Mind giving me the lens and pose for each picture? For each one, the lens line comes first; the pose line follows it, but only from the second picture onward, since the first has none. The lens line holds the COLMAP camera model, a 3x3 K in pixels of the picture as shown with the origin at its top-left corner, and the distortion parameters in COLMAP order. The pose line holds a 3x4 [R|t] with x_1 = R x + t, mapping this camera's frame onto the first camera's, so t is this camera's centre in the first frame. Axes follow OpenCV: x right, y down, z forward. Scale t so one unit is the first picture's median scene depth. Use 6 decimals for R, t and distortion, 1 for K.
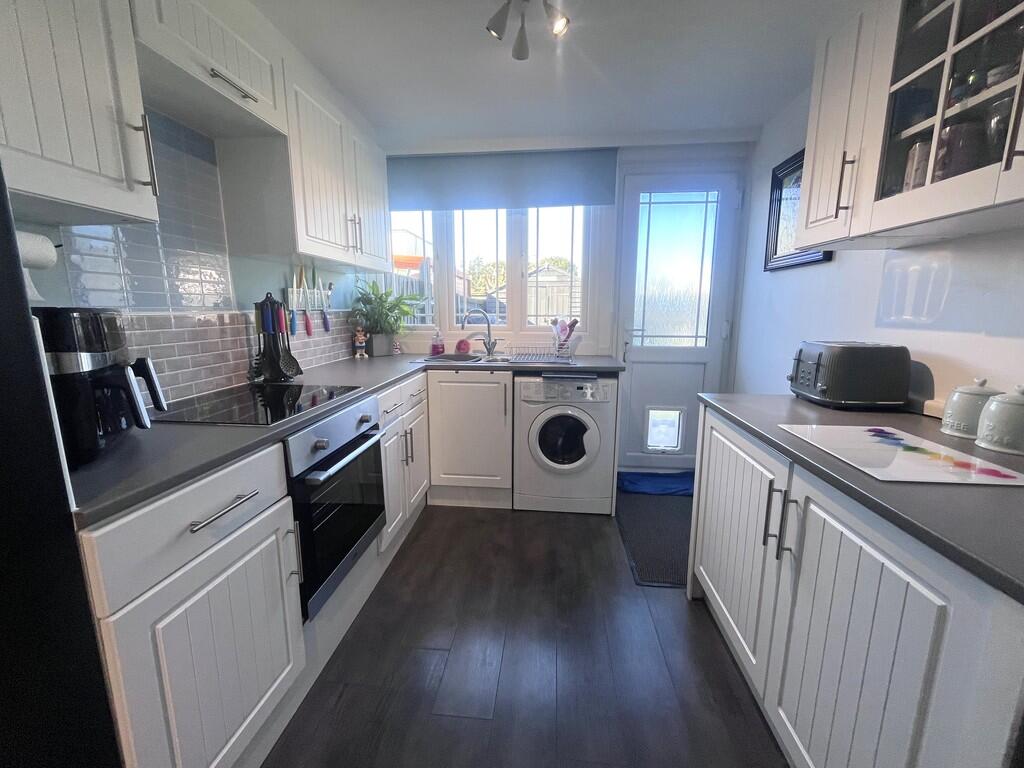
lens RADIAL K [[417.1, 0, 512.3], [0, 417.1, 383.2], [0, 0, 1]] dist [-0.002581, -0.001198]
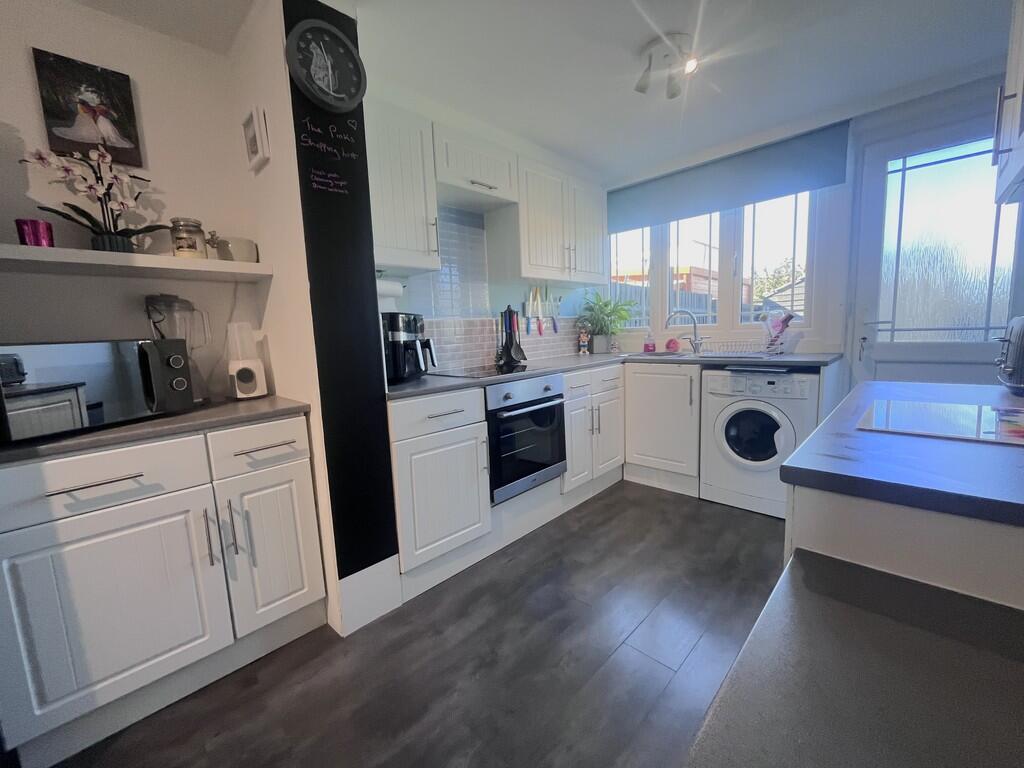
lens RADIAL K [[417.1, 0, 510.4], [0, 417.1, 383.7], [0, 0, 1]] dist [-0.002581, -0.001198]
pose [[0.779803, 0.046475, -0.624297, 0.297148], [-0.068313, 0.997603, -0.011064, 0.066555], [0.622286, 0.051276, 0.781109, -0.132918]]
